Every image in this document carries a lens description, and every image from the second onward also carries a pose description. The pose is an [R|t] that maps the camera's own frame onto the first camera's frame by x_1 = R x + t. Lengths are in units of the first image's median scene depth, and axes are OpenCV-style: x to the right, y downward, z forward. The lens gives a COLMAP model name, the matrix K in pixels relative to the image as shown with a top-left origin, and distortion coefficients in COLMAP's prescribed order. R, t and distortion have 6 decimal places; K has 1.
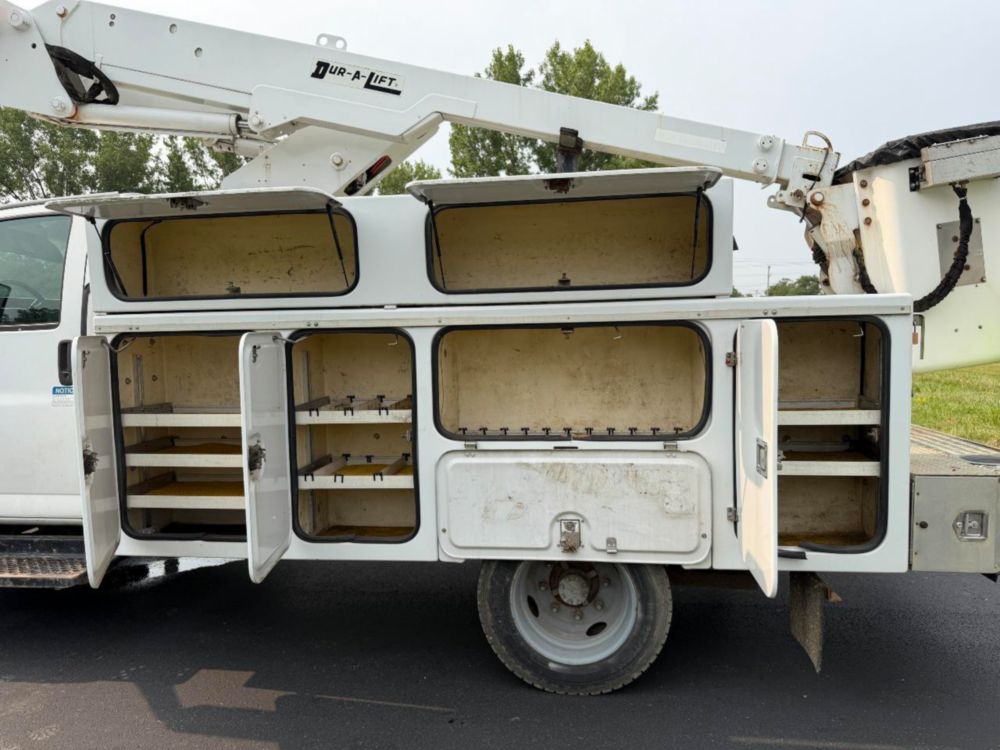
lens RADIAL K [[709.1, 0, 501.3], [0, 709.1, 382.4], [0, 0, 1]] dist [0.050871, -0.062544]
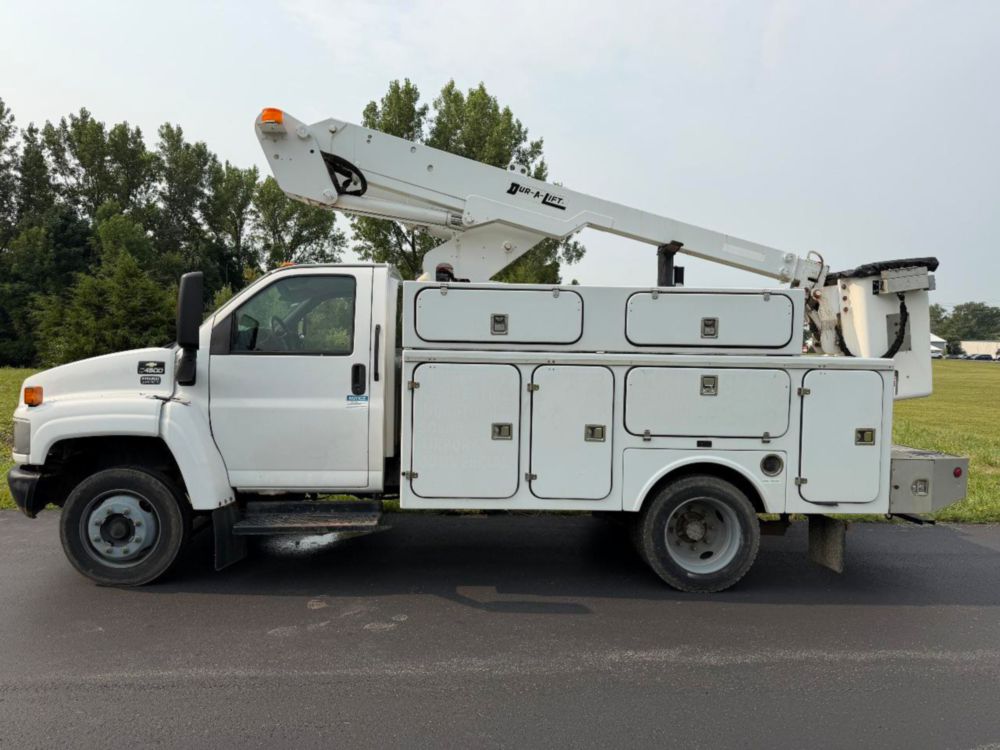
lens RADIAL K [[709.1, 0, 494.4], [0, 709.1, 382.1], [0, 0, 1]] dist [0.050871, -0.062544]
pose [[0.982130, 0.032951, 0.185295, -0.567286], [-0.027043, 0.999045, -0.034323, 0.018573], [-0.186249, 0.028699, 0.982083, -0.446767]]
